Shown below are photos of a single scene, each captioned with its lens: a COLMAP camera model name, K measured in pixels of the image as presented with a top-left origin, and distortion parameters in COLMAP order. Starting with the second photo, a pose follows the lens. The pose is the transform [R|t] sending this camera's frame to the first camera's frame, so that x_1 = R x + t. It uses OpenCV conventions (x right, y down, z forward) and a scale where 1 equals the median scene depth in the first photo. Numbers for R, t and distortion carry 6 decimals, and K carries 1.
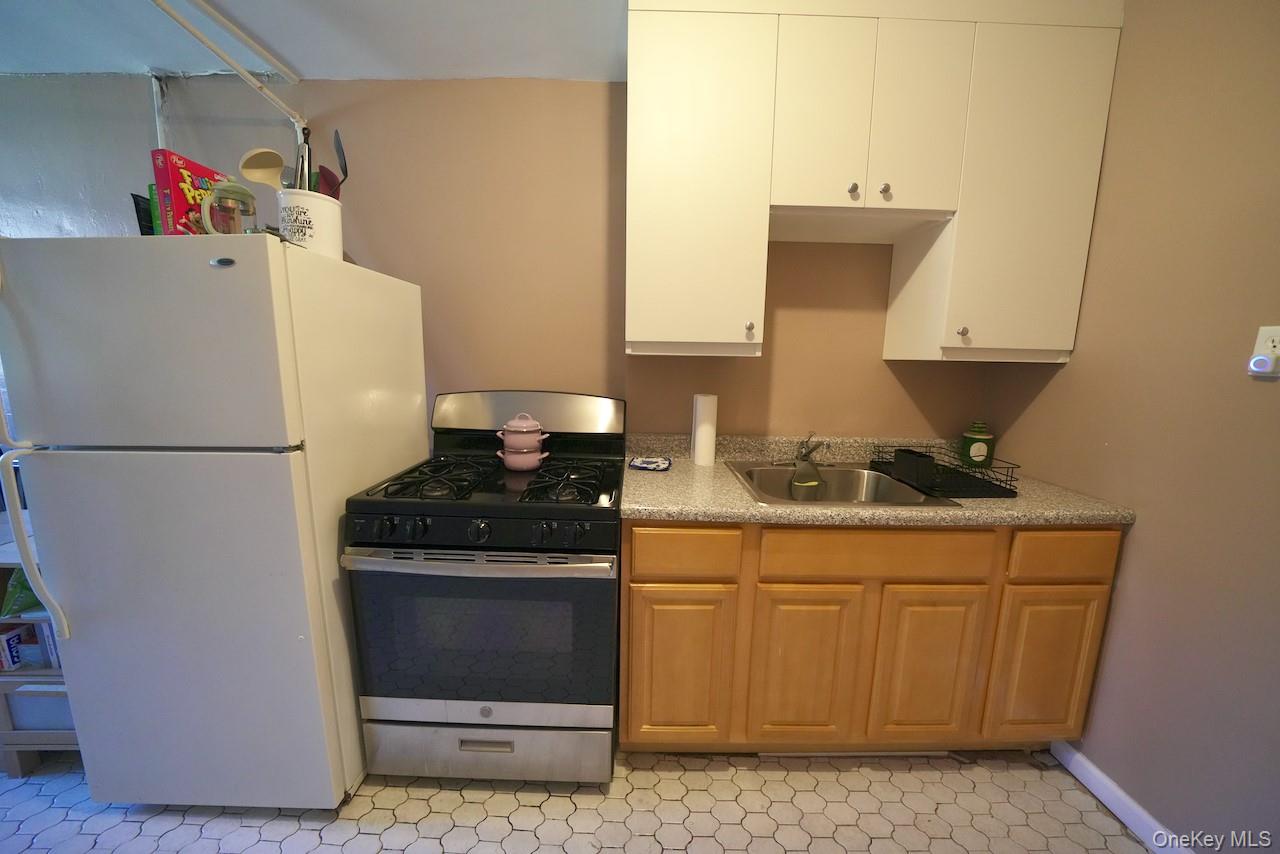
lens RADIAL K [[443.5, 0, 638.5], [0, 443.5, 432.2], [0, 0, 1]] dist [-0.021704, 0.000051]
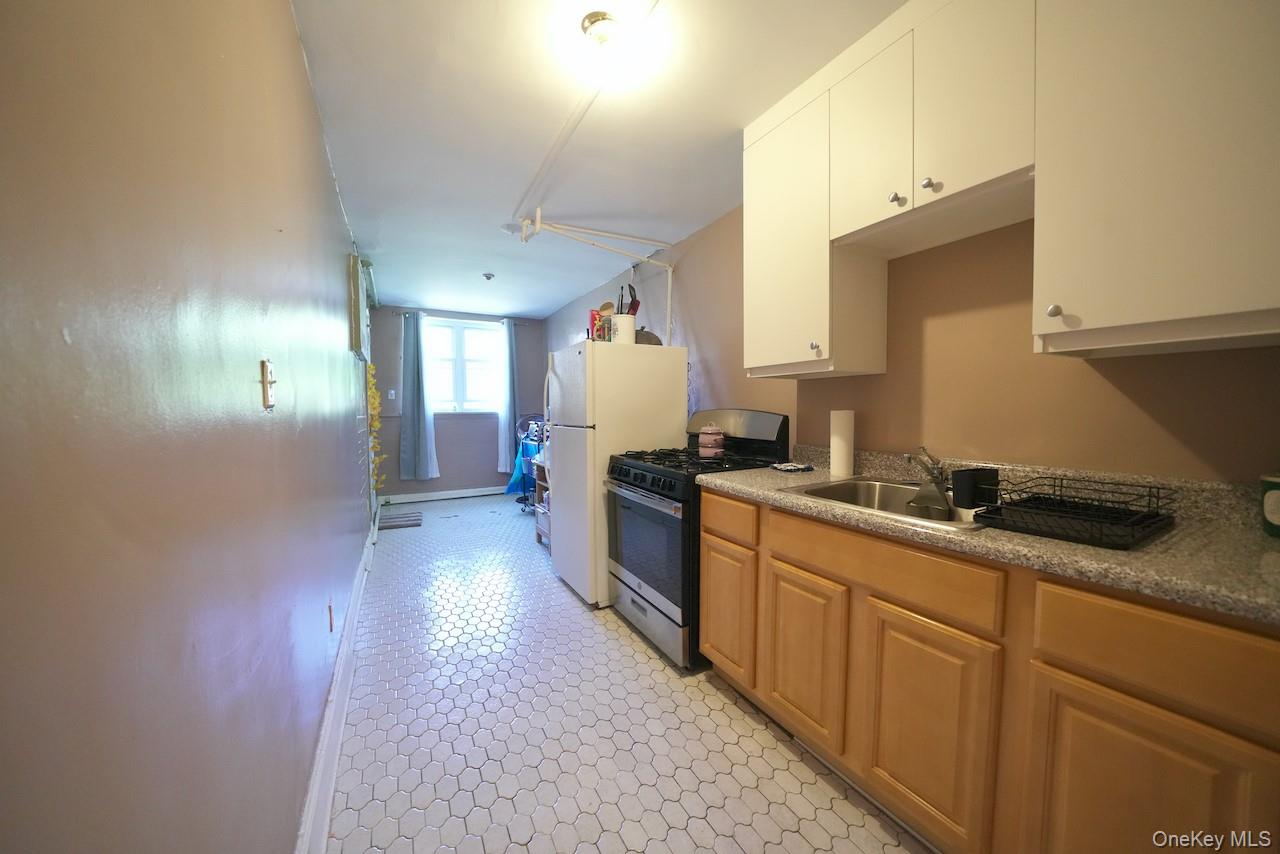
lens RADIAL K [[443.5, 0, 638.5], [0, 443.5, 432.2], [0, 0, 1]] dist [-0.021704, 0.000051]
pose [[0.481633, 0.027351, -0.875946, 1.116341], [-0.123842, 0.991607, -0.037132, 0.092929], [0.867579, 0.126363, 0.480978, 0.069843]]
